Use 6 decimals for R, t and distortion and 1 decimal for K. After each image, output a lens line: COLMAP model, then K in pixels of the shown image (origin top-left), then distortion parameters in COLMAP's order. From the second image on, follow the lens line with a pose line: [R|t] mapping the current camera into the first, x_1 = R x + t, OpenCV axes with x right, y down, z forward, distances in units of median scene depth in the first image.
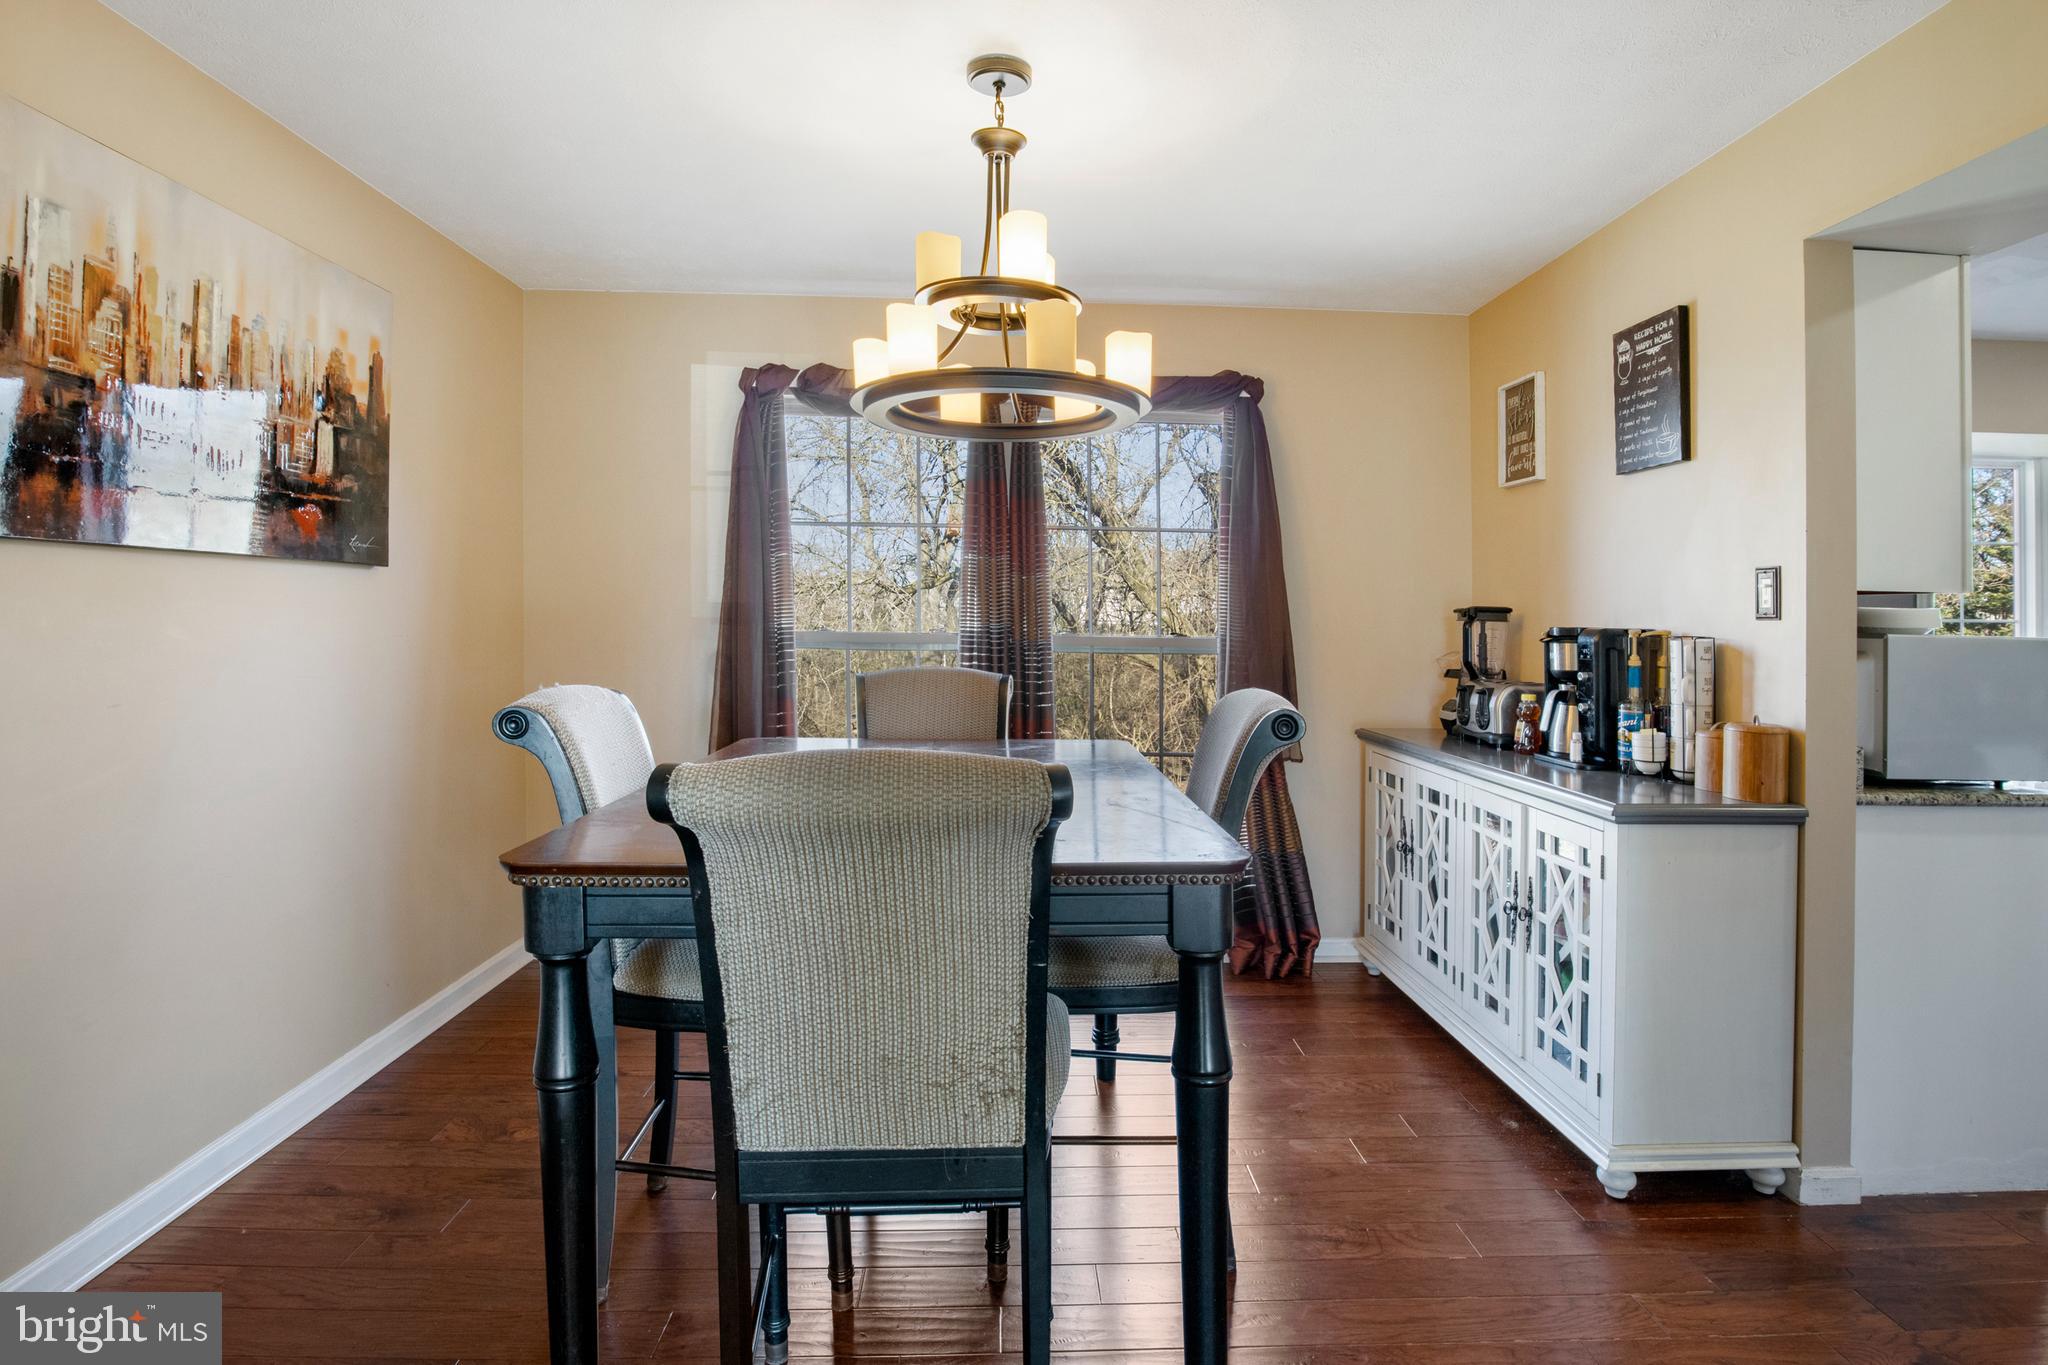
lens RADIAL K [[1072.1, 0, 1027.5], [0, 1072.1, 627.7], [0, 0, 1]] dist [-0.017520, 0.000029]
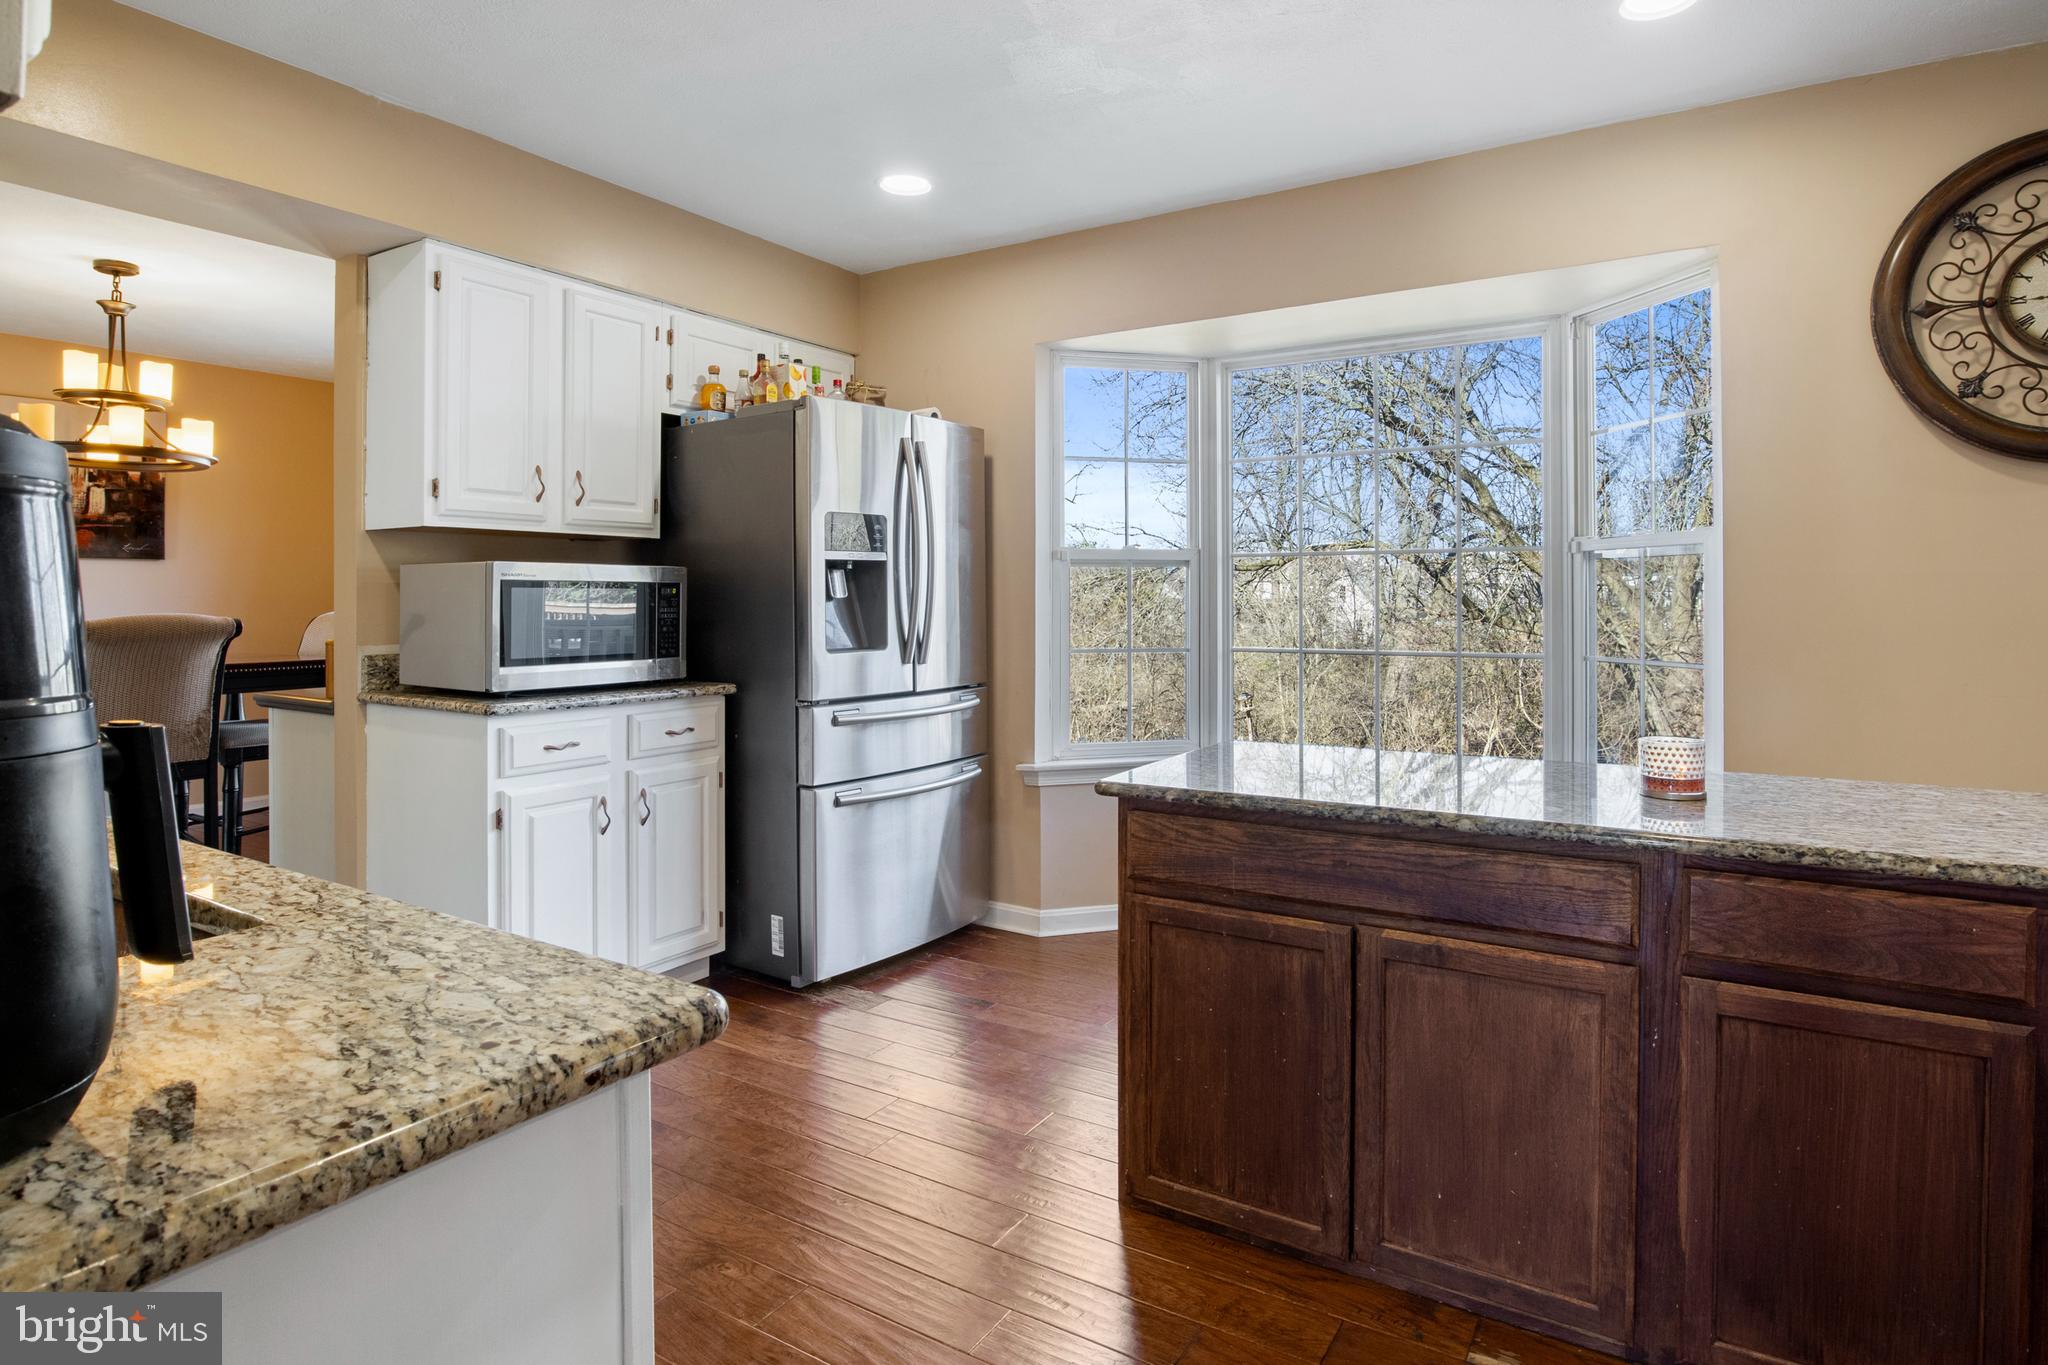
lens RADIAL K [[1099.2, 0, 1025.2], [0, 1099.2, 589.7], [0, 0, 1]] dist [-0.052069, 0.021143]
pose [[0.821970, -0.024099, -0.569021, 1.916371], [0.010903, 0.999587, -0.026584, 0.069530], [0.569426, 0.015647, 0.821893, 0.358533]]
